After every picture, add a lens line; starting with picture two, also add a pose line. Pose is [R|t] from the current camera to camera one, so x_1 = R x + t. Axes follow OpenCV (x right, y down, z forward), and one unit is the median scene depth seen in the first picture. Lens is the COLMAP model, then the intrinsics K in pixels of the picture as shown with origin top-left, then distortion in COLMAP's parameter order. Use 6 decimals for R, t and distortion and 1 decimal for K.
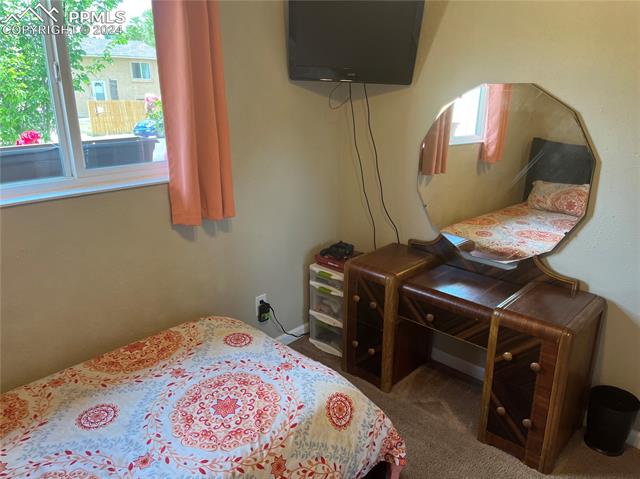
lens RADIAL K [[472.8, 0, 320.0], [0, 472.8, 239.5], [0, 0, 1]] dist [0.075052, -0.124219]
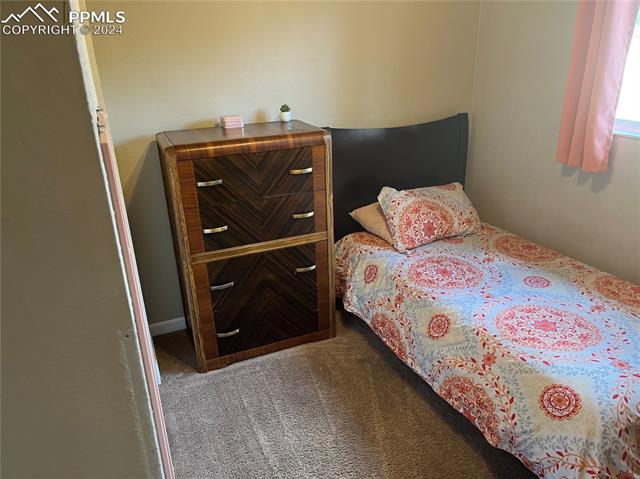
lens RADIAL K [[472.8, 0, 320.0], [0, 472.8, 239.5], [0, 0, 1]] dist [0.075052, -0.124219]
pose [[-0.381257, 0.356686, -0.852888, 0.889880], [-0.256242, 0.845651, 0.468204, -0.220717], [0.888247, 0.397052, -0.231012, 0.670603]]
